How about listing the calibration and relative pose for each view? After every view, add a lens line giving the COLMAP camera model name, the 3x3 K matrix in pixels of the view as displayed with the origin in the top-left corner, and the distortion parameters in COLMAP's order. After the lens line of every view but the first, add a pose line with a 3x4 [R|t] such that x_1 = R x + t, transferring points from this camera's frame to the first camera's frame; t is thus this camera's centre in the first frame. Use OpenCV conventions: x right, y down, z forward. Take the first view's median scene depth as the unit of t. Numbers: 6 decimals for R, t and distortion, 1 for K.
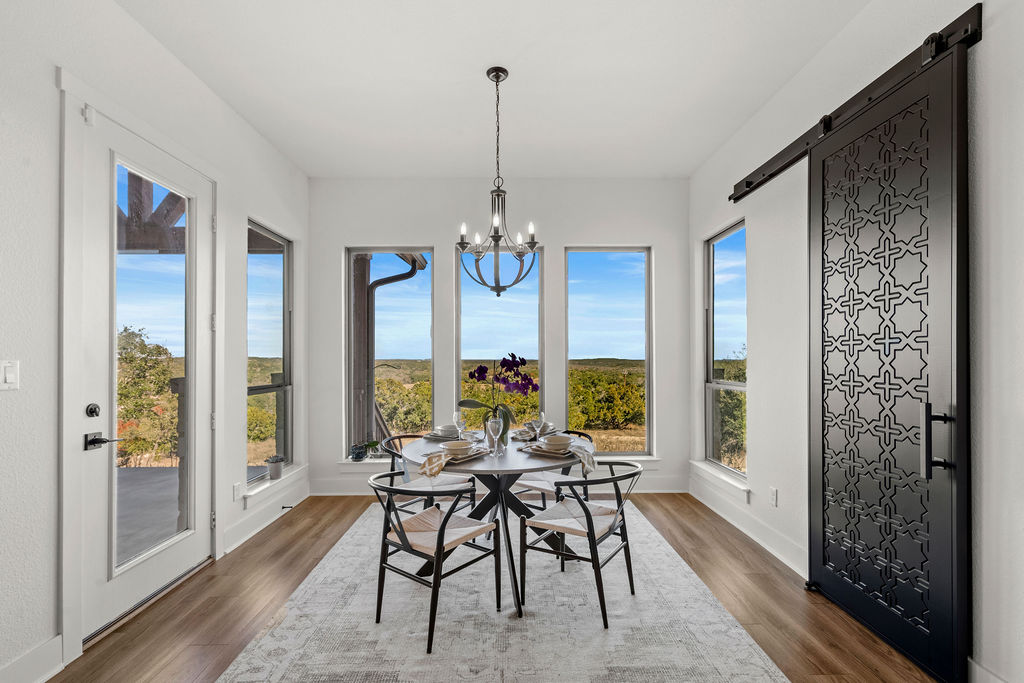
lens RADIAL K [[455.4, 0, 507.1], [0, 455.4, 356.1], [0, 0, 1]] dist [0.000388, -0.000109]
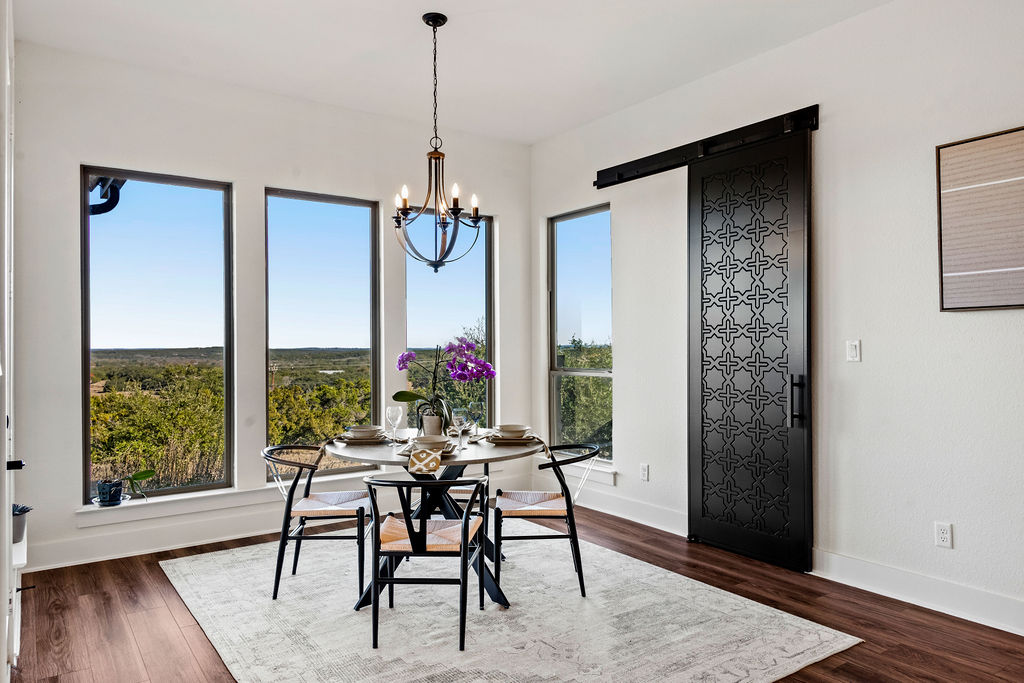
lens RADIAL K [[691.3, 0, 511.6], [0, 691.3, 343.1], [0, 0, 1]] dist [0.005616, 0.001892]
pose [[0.823340, 0.002416, 0.567544, -0.771658], [-0.001960, 0.999997, -0.001414, 0.007793], [-0.567546, 0.000052, 0.823342, -0.214570]]
